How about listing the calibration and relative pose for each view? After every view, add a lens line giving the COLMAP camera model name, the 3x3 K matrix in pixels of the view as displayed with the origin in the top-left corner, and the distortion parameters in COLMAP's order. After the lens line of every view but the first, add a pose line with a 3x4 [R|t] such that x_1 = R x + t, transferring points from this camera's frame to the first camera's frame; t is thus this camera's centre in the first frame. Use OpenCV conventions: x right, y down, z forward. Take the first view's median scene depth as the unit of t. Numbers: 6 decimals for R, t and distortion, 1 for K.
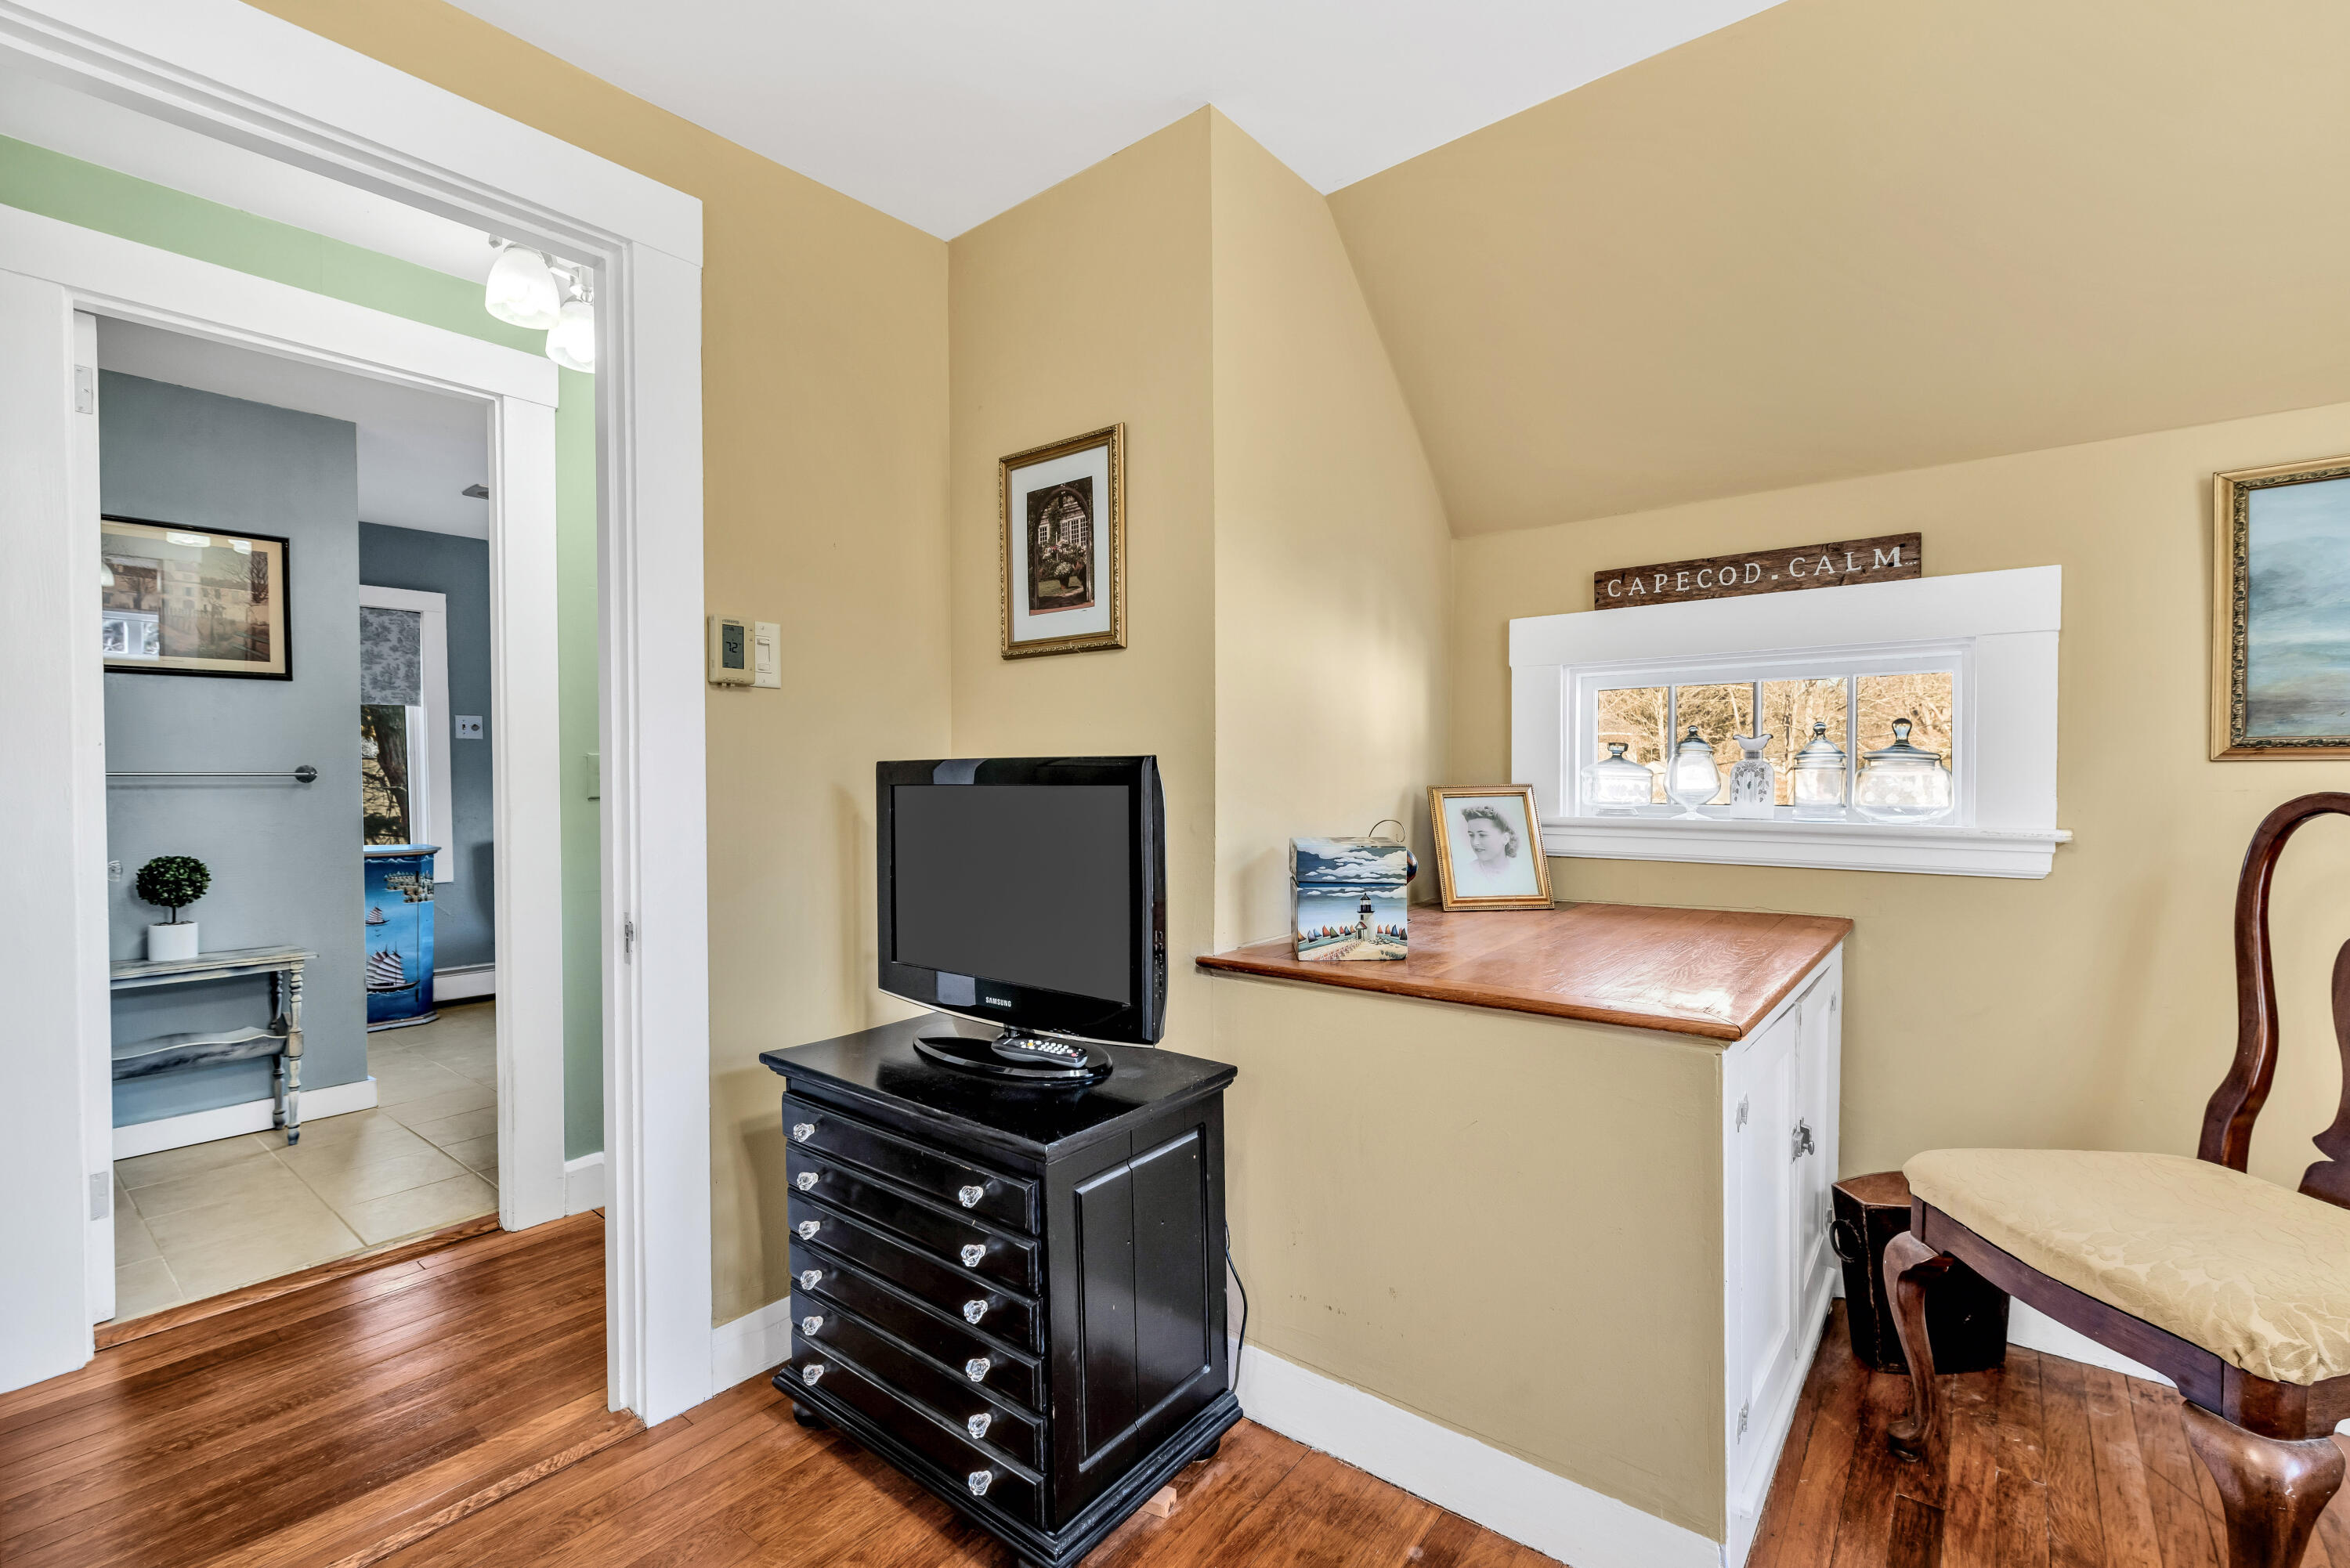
lens RADIAL K [[1061.4, 0, 1183.2], [0, 1061.4, 800.8], [0, 0, 1]] dist [-0.003488, 0.002524]
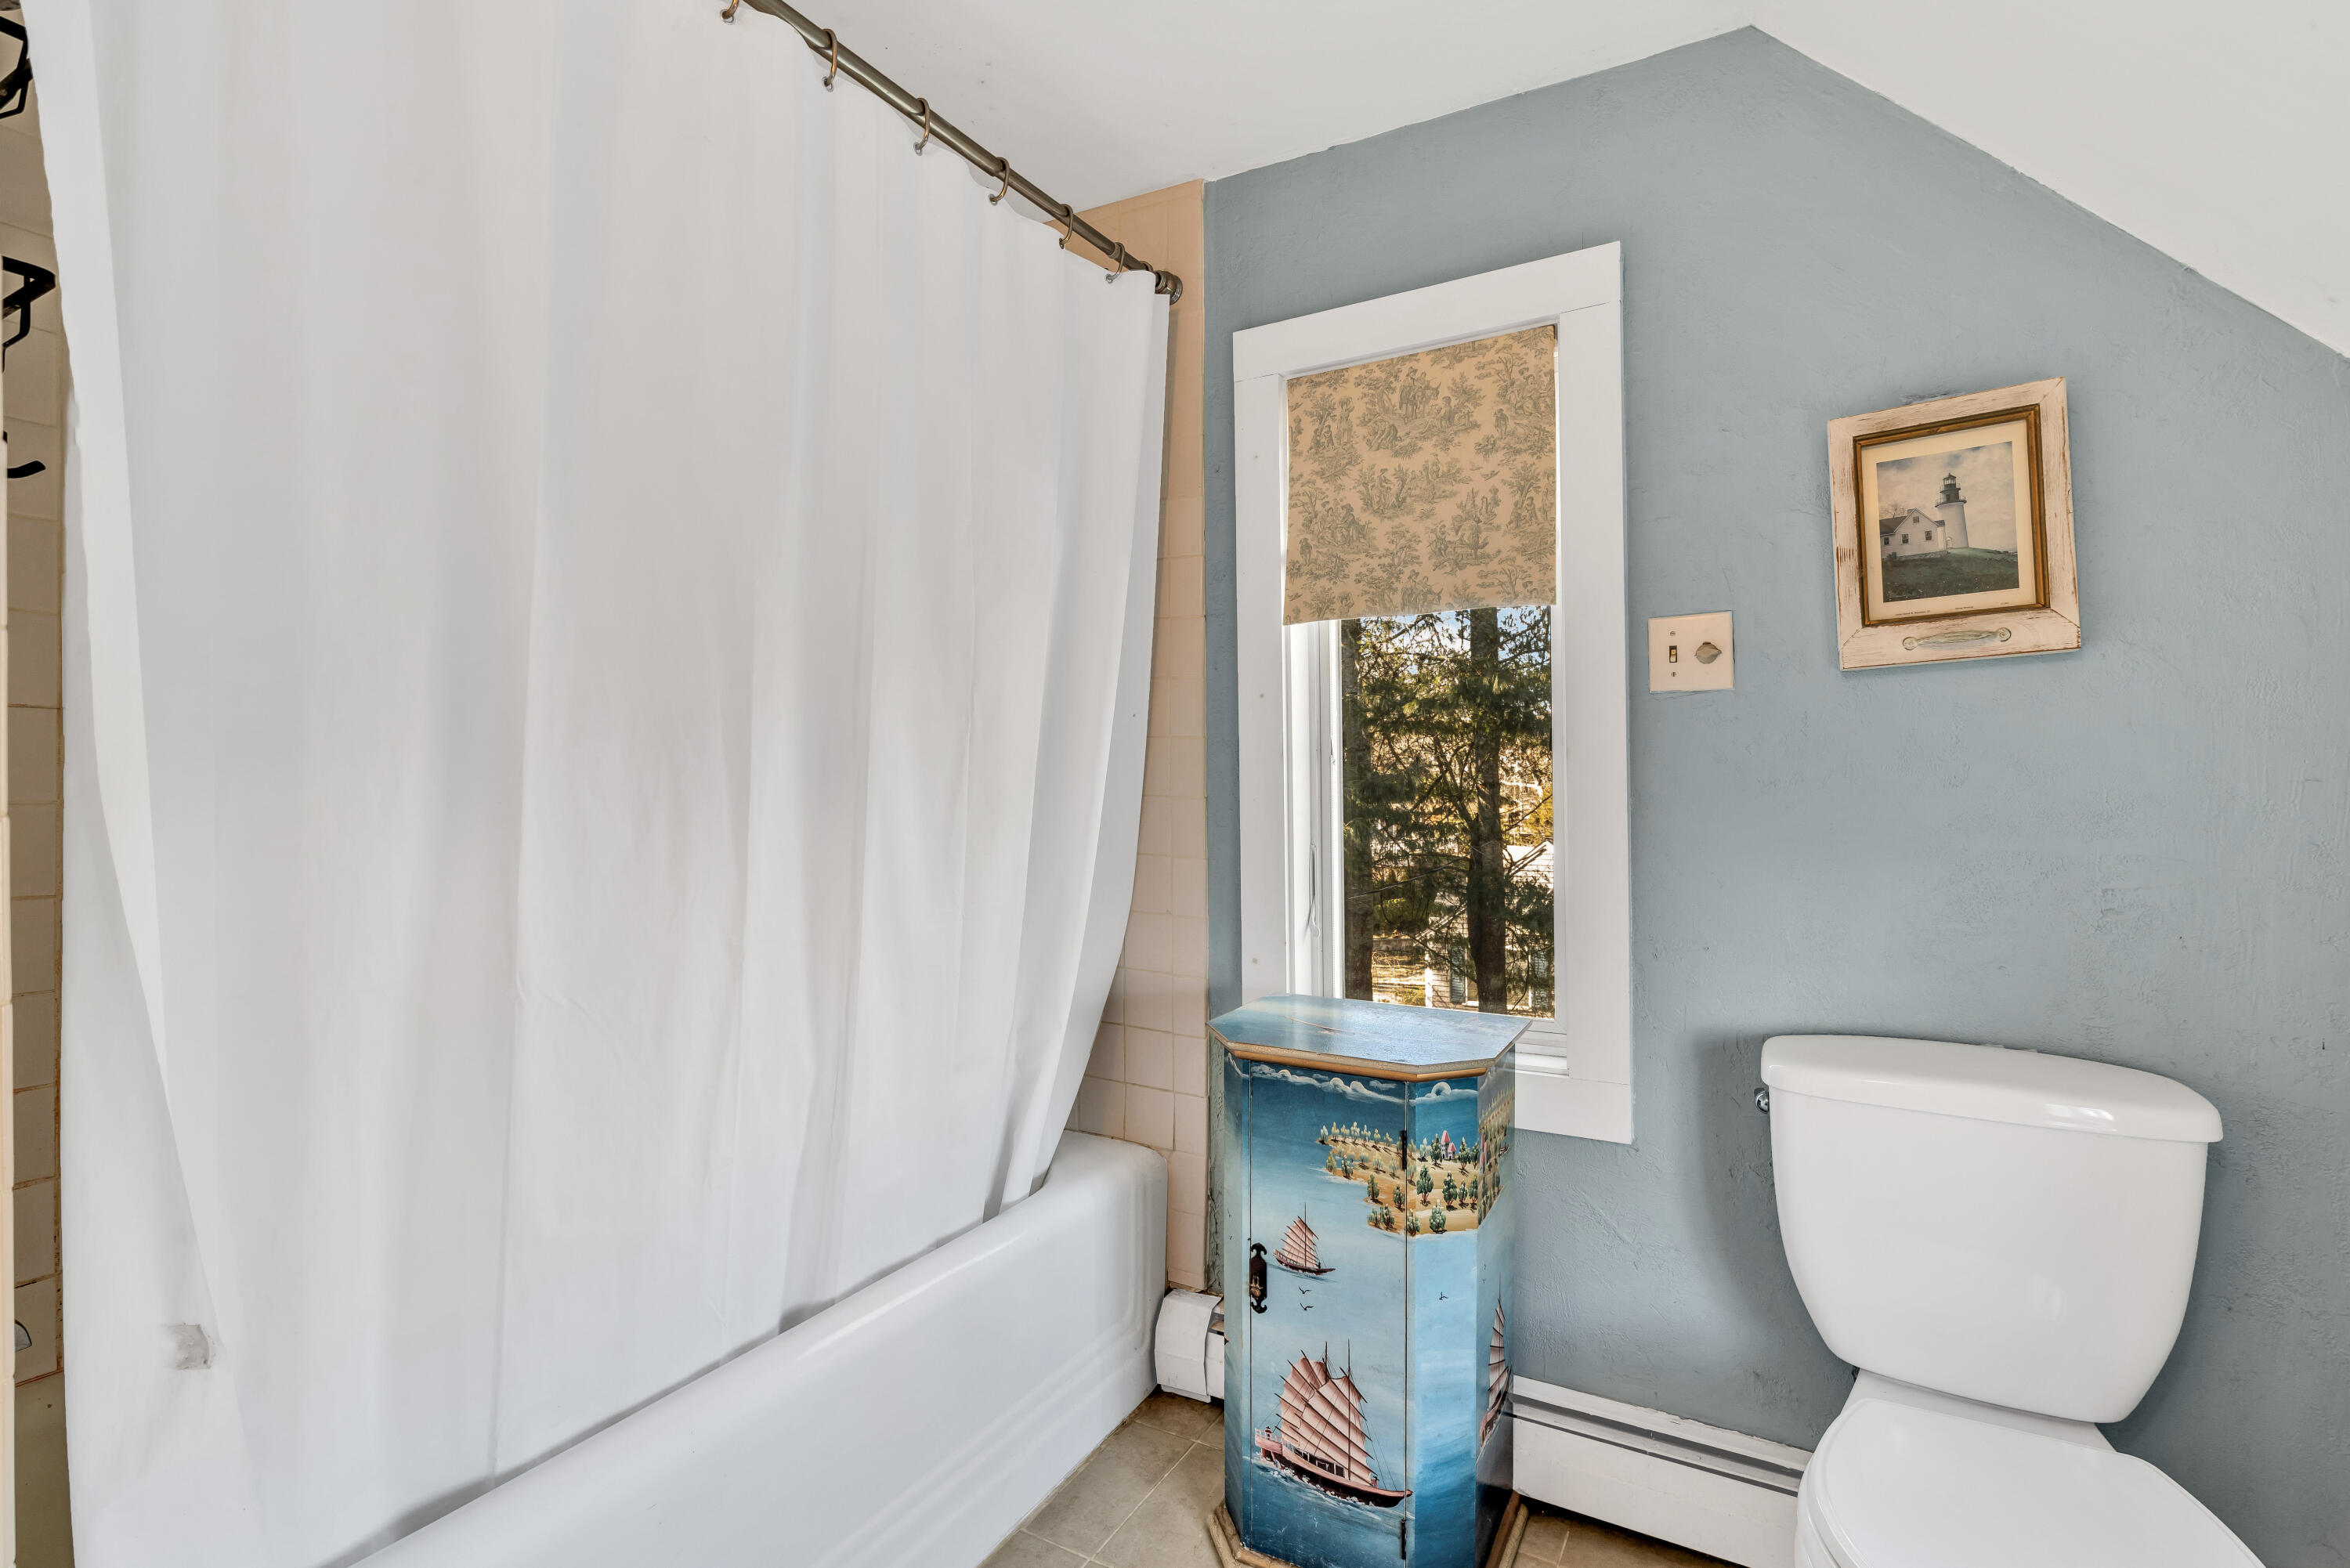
lens RADIAL K [[1061.4, 0, 1181.2], [0, 1061.4, 793.7], [0, 0, 1]] dist [-0.003488, 0.002524]
pose [[0.192857, 0.008250, -0.981192, -0.381985], [-0.018702, 0.999814, 0.004730, -0.025996], [0.981049, 0.017438, 0.192976, 0.761405]]
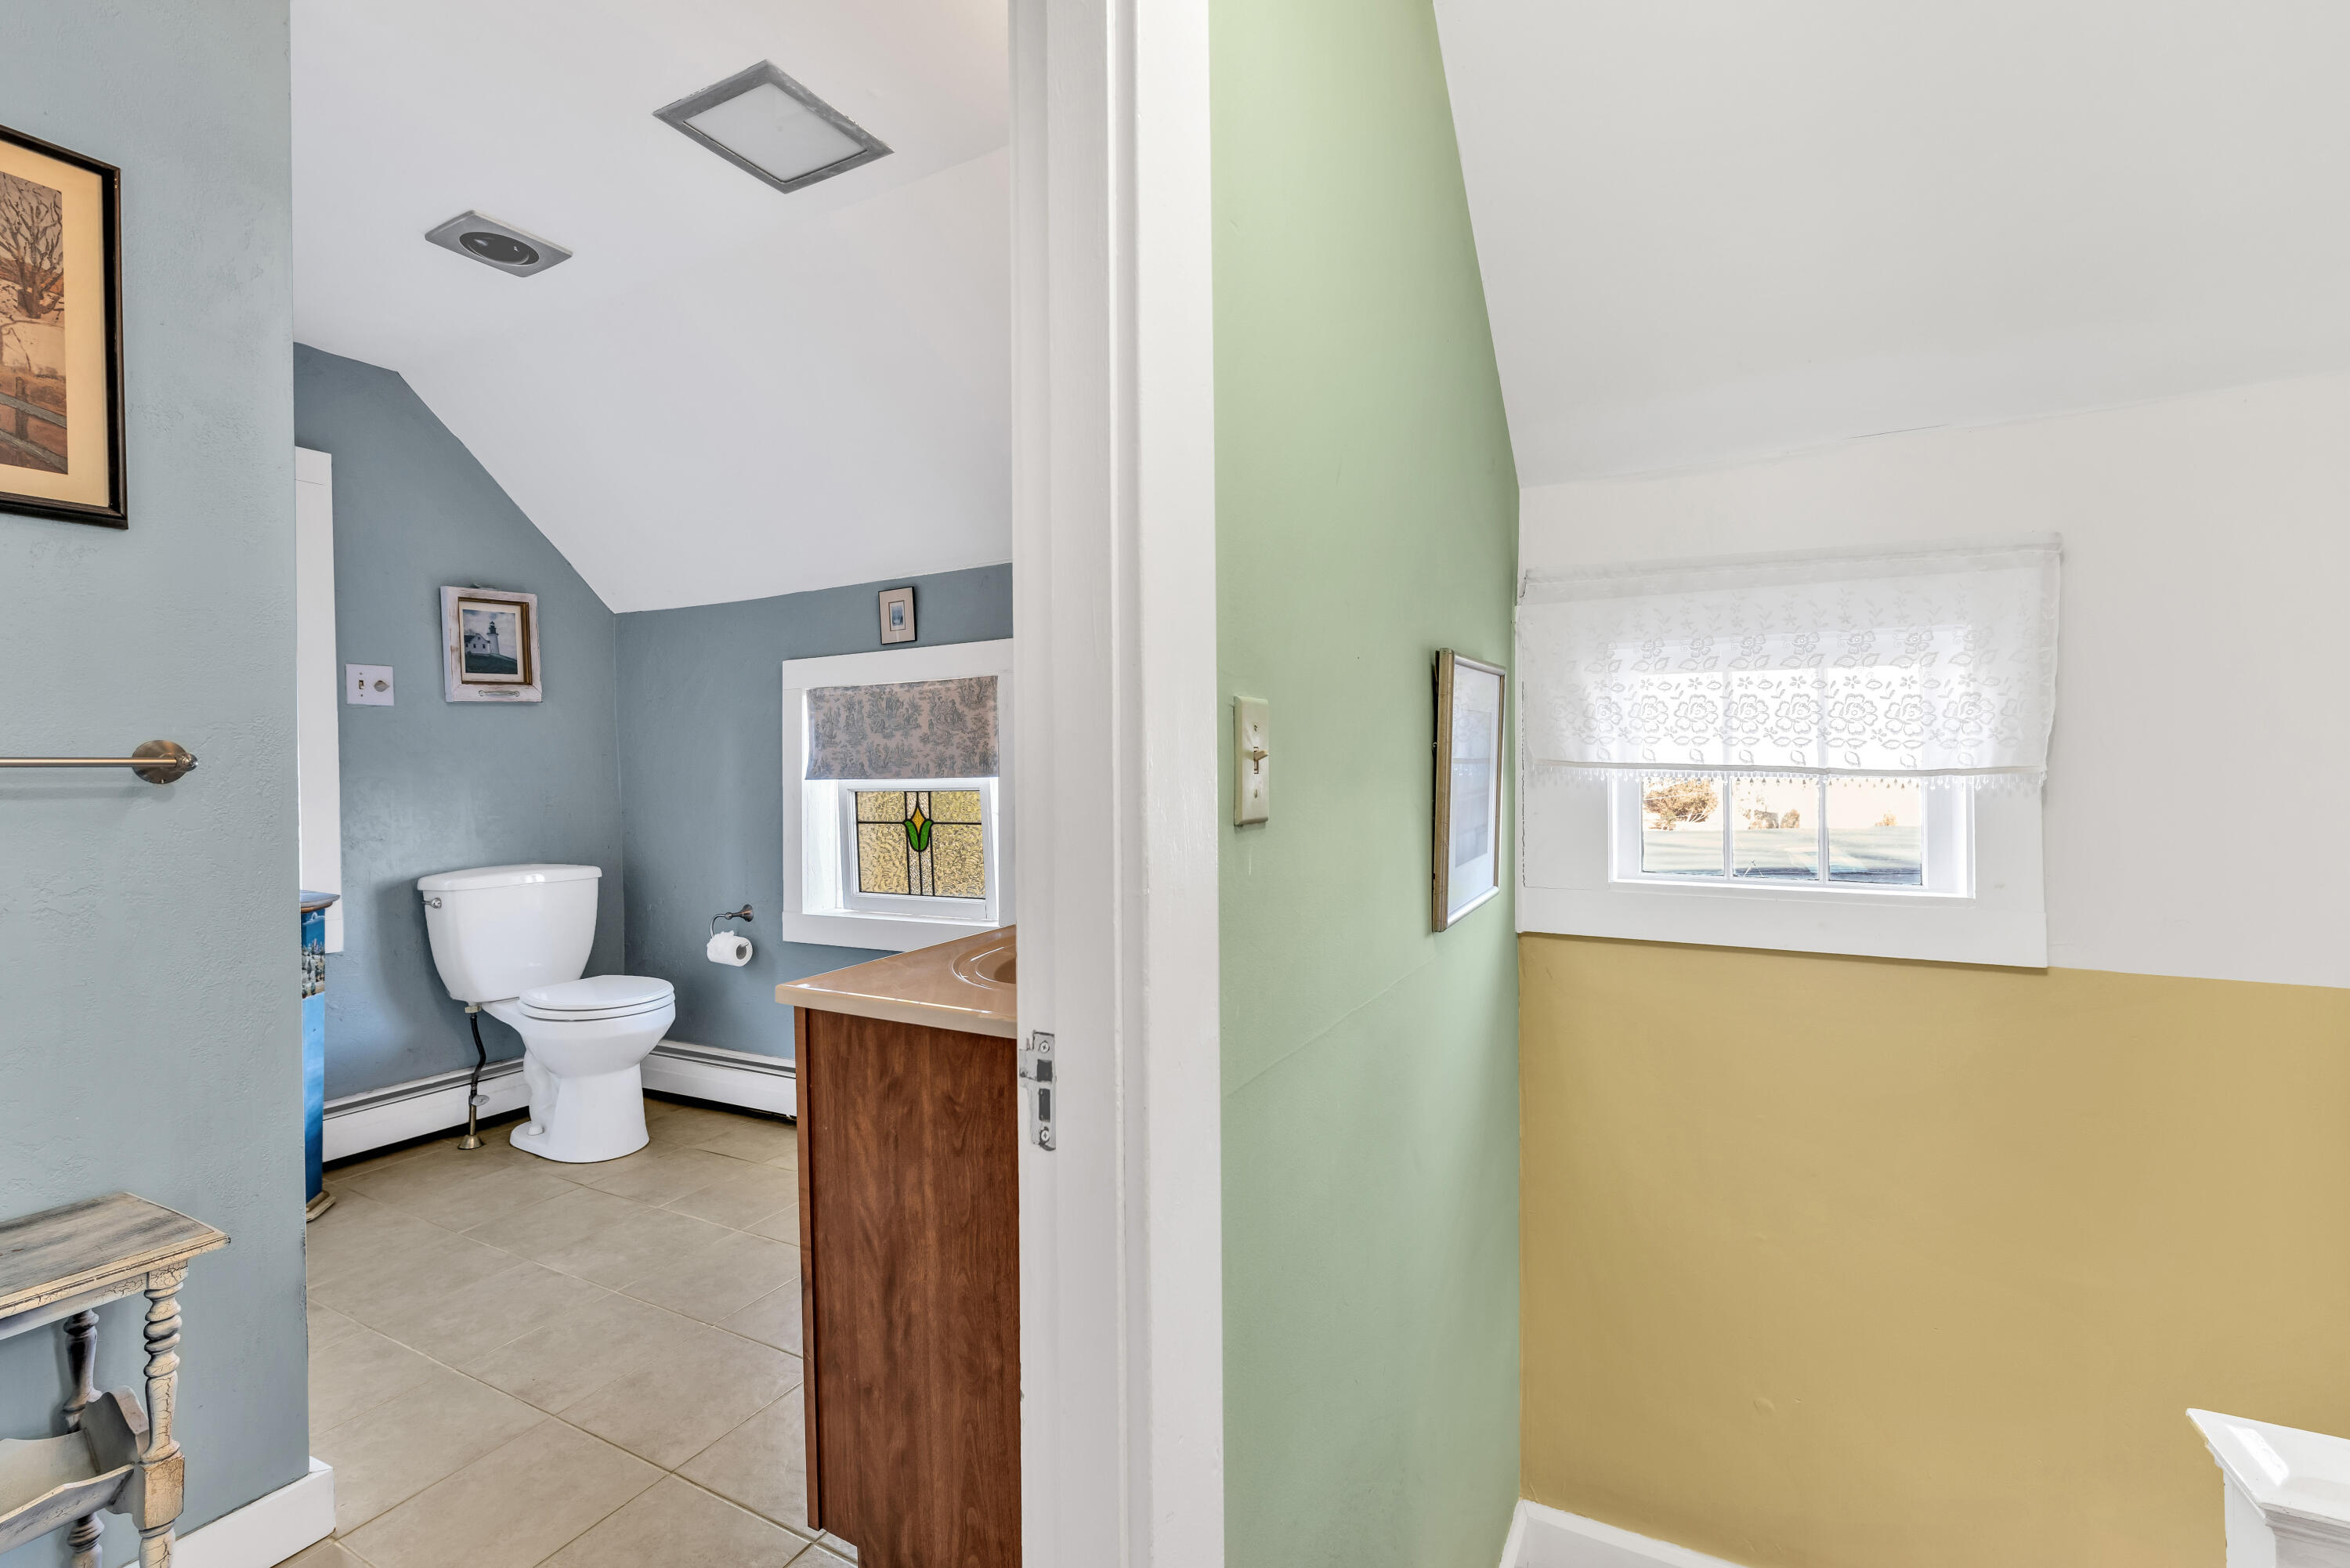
lens RADIAL K [[1061.4, 0, 1198.8], [0, 1061.4, 781.2], [0, 0, 1]] dist [-0.003488, 0.002524]
pose [[0.983096, -0.005904, 0.182995, -0.317702], [0.007936, 0.999915, -0.010373, -0.006489], [-0.182918, 0.011650, 0.983059, 0.328273]]
